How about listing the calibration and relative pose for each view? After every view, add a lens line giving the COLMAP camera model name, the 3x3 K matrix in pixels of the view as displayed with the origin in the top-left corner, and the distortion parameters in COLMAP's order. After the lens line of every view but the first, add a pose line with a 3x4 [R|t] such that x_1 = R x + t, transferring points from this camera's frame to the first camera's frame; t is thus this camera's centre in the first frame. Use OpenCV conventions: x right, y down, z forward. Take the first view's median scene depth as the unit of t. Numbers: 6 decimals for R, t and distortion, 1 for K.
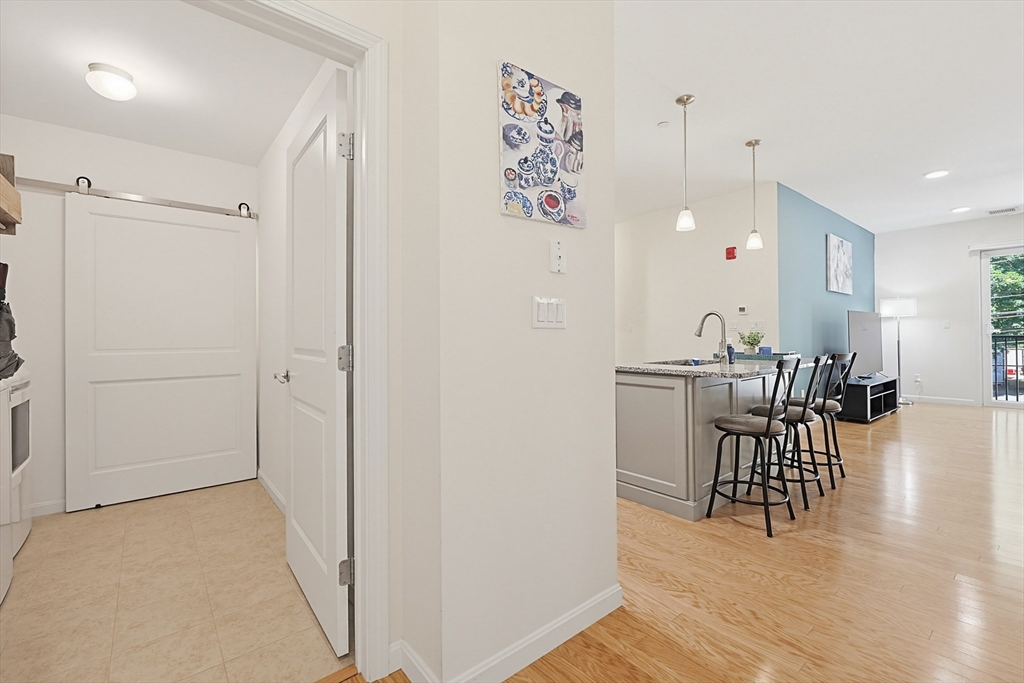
lens RADIAL K [[437.0, 0, 517.6], [0, 437.0, 336.1], [0, 0, 1]] dist [-0.001776, 0.000559]
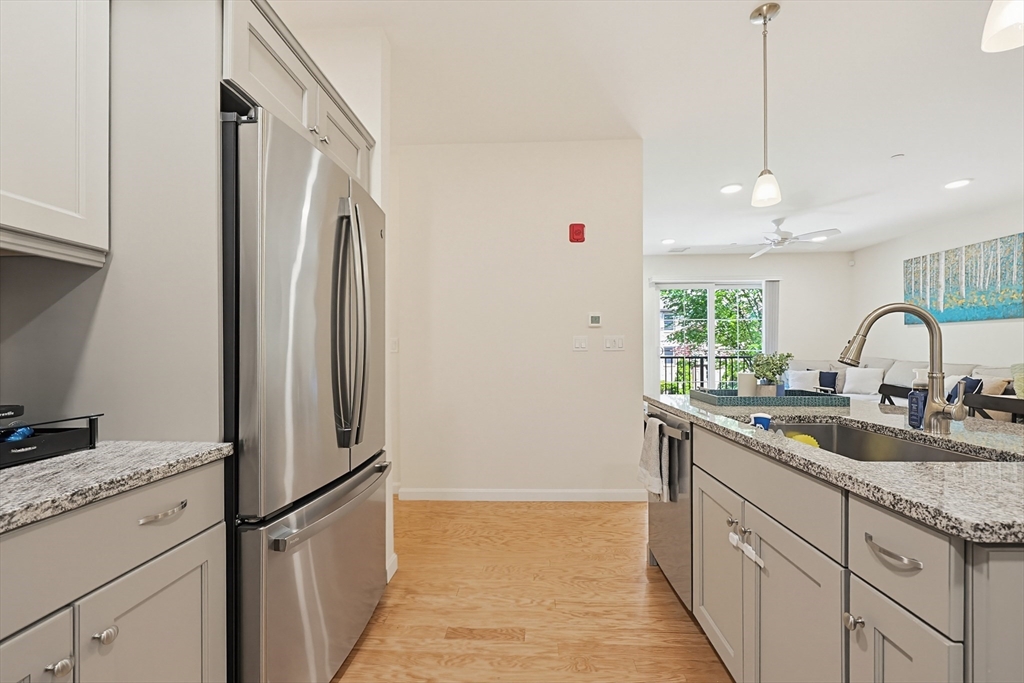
lens RADIAL K [[437.0, 0, 517.7], [0, 437.0, 353.3], [0, 0, 1]] dist [-0.001776, 0.000559]
pose [[0.667013, 0.001813, 0.745044, -0.064367], [0.004032, 0.999974, -0.006042, -0.006930], [-0.745035, 0.007034, 0.666988, 0.734777]]
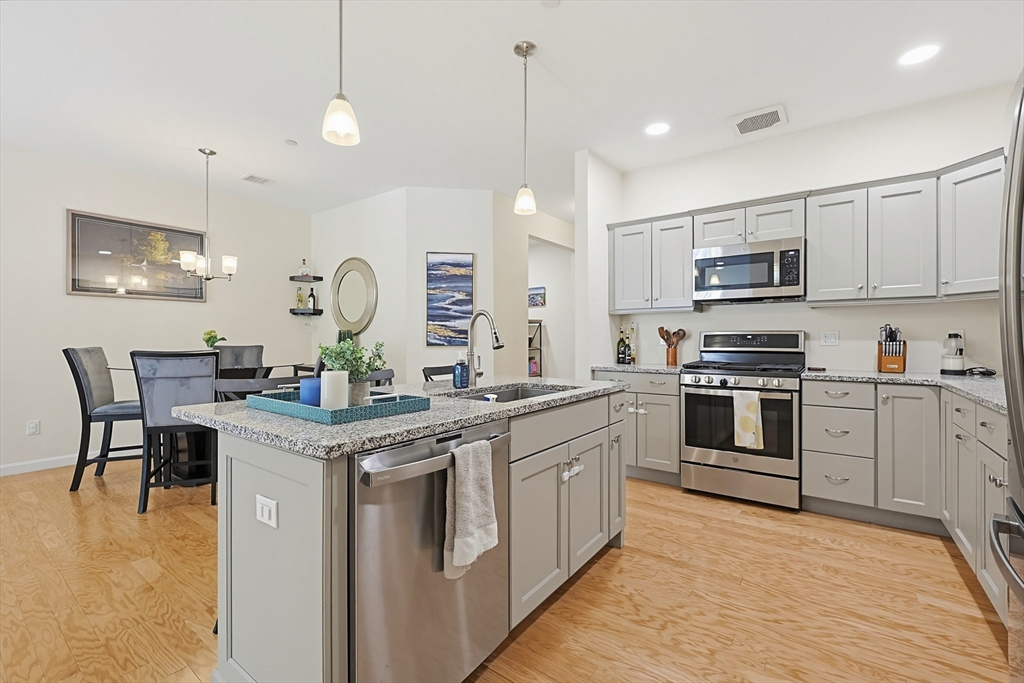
lens RADIAL K [[437.0, 0, 522.5], [0, 437.0, 342.2], [0, 0, 1]] dist [-0.001776, 0.000559]
pose [[-0.968256, 0.008182, -0.249826, 0.410337], [0.005156, 0.999905, 0.012768, -0.011621], [0.249907, 0.011075, -0.968207, 1.221926]]
